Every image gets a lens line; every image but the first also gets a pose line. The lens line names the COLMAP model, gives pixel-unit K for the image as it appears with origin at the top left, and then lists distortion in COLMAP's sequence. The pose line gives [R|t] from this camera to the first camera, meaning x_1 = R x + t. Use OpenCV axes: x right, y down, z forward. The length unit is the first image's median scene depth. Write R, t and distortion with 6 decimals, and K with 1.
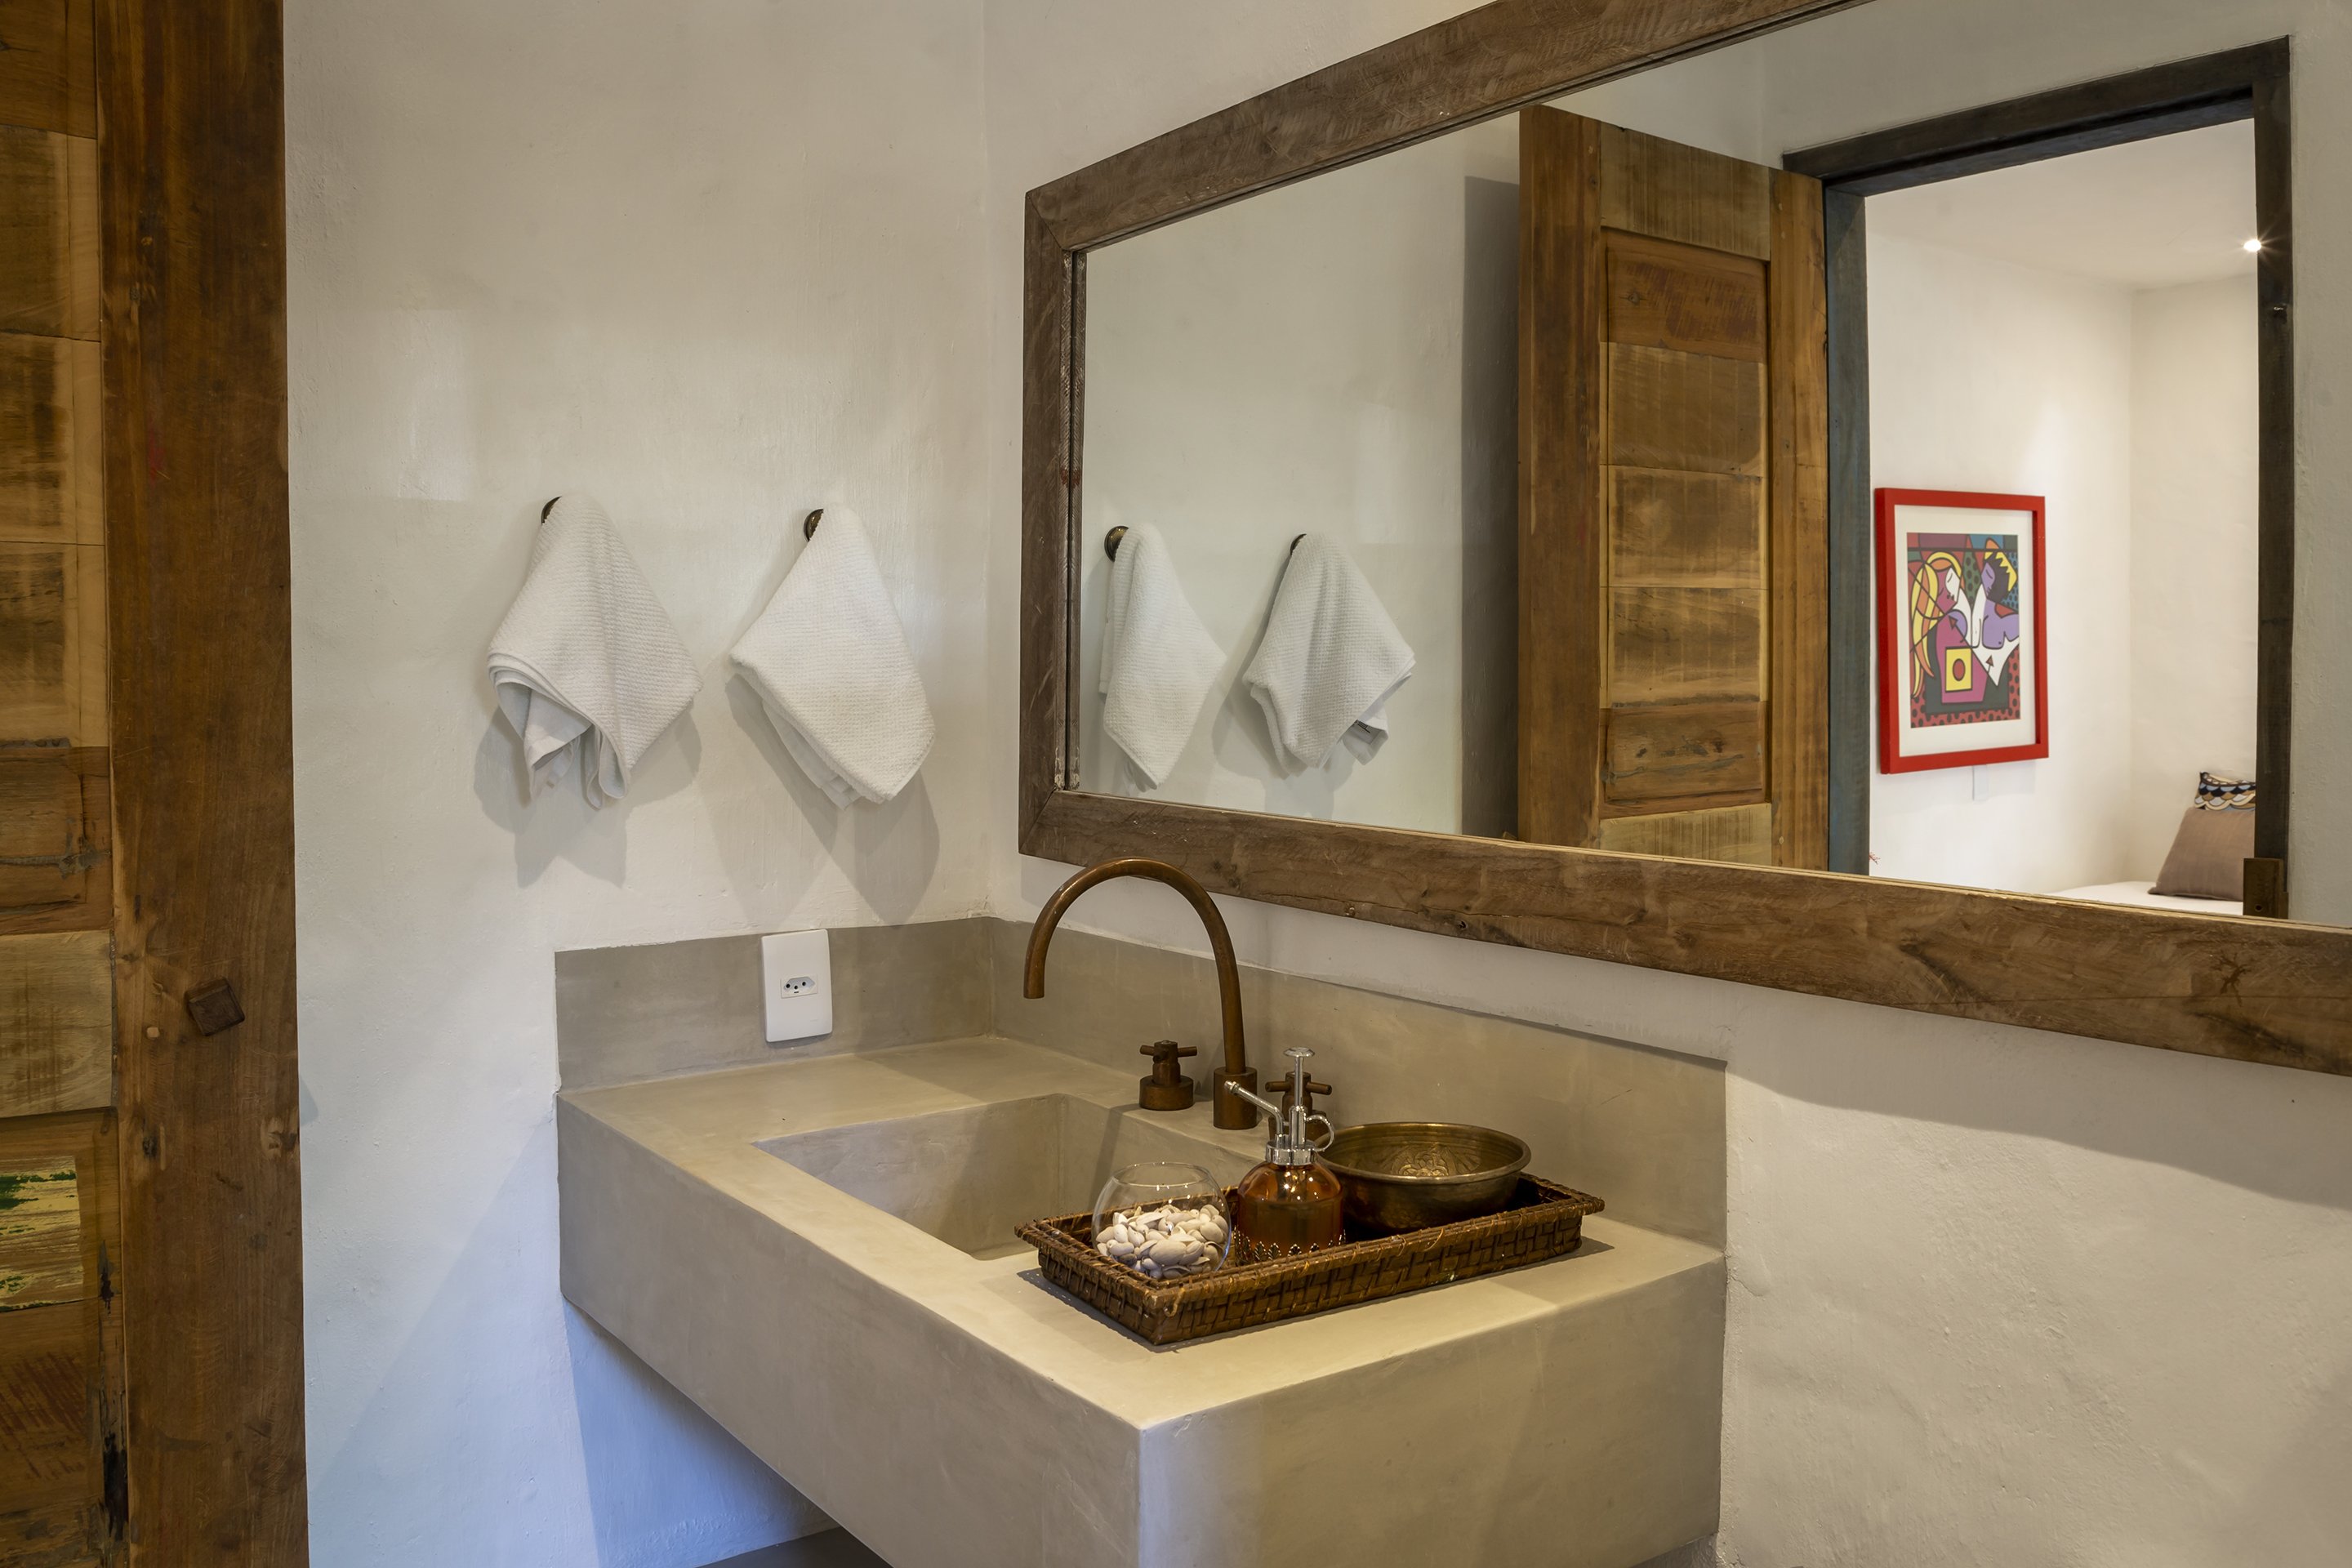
lens RADIAL K [[2028.9, 0, 1173.4], [0, 2028.9, 765.8], [0, 0, 1]] dist [-0.009132, -0.008488]
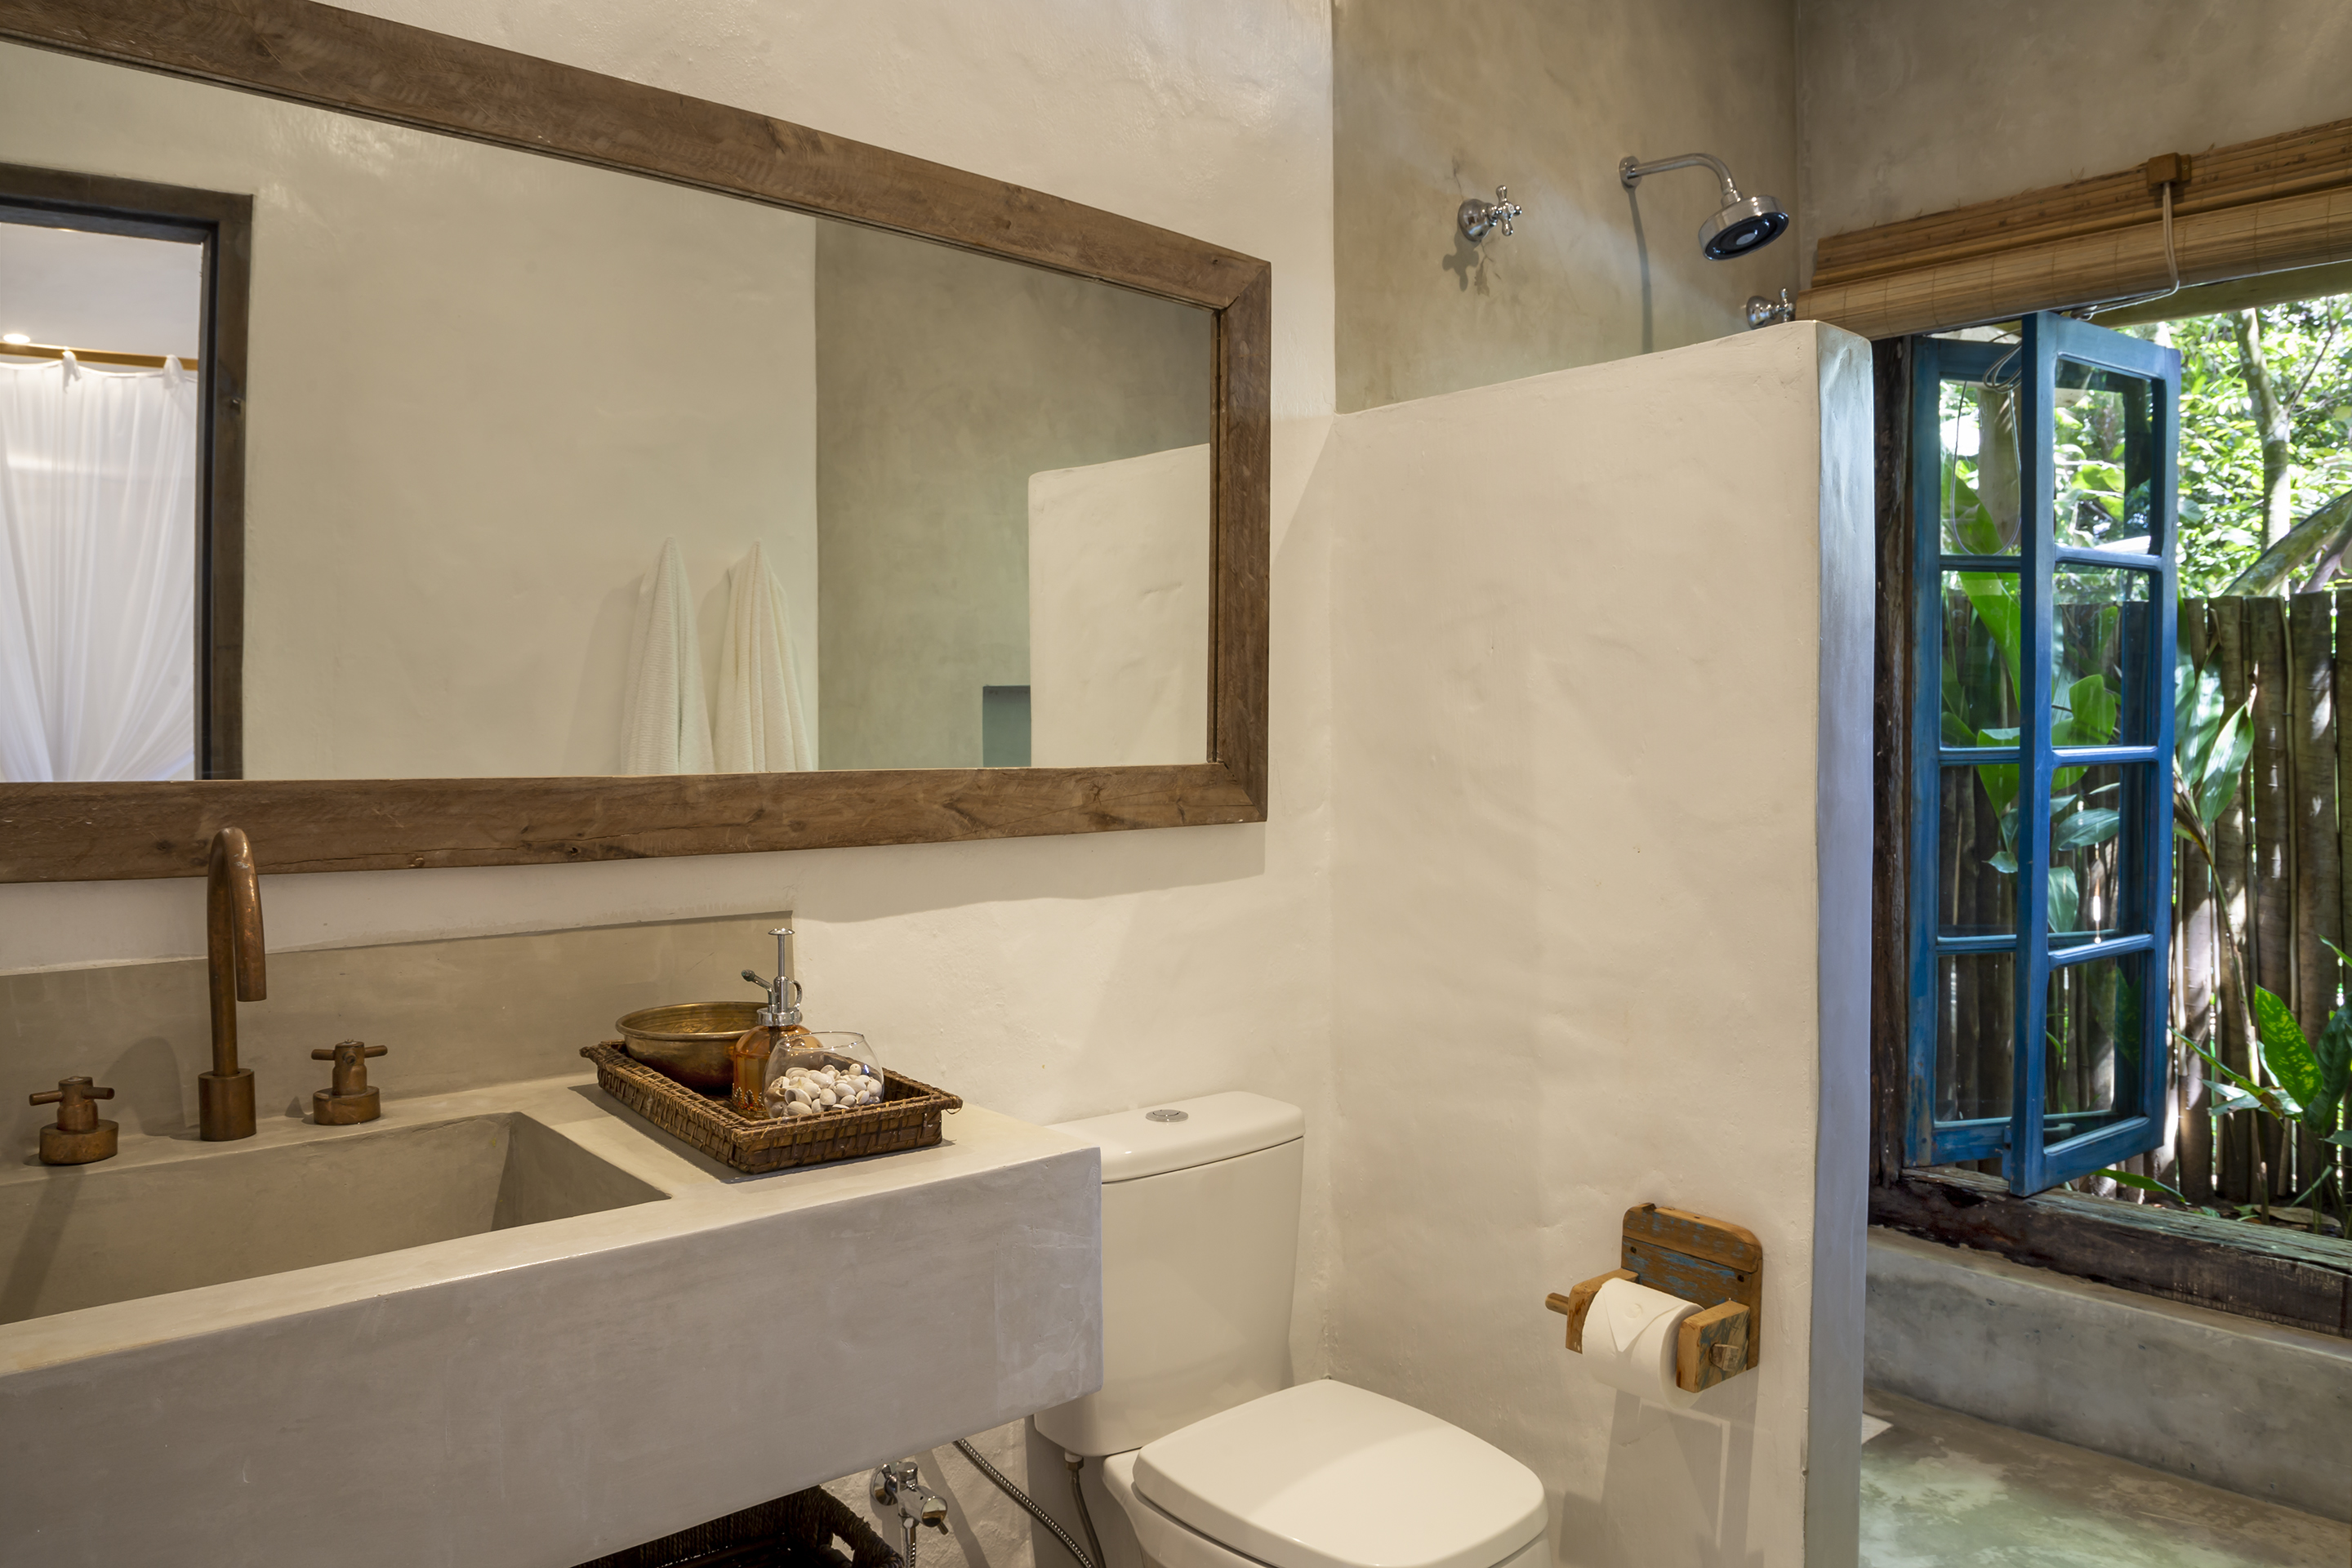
lens RADIAL K [[1672.7, 0, 1172.2], [0, 1672.7, 786.1], [0, 0, 1]] dist [0.000363, -0.004859]
pose [[-0.109154, -0.023886, 0.993738, -0.909243], [0.060966, 0.997668, 0.030677, 0.036411], [-0.992153, 0.063933, -0.107443, 0.828792]]
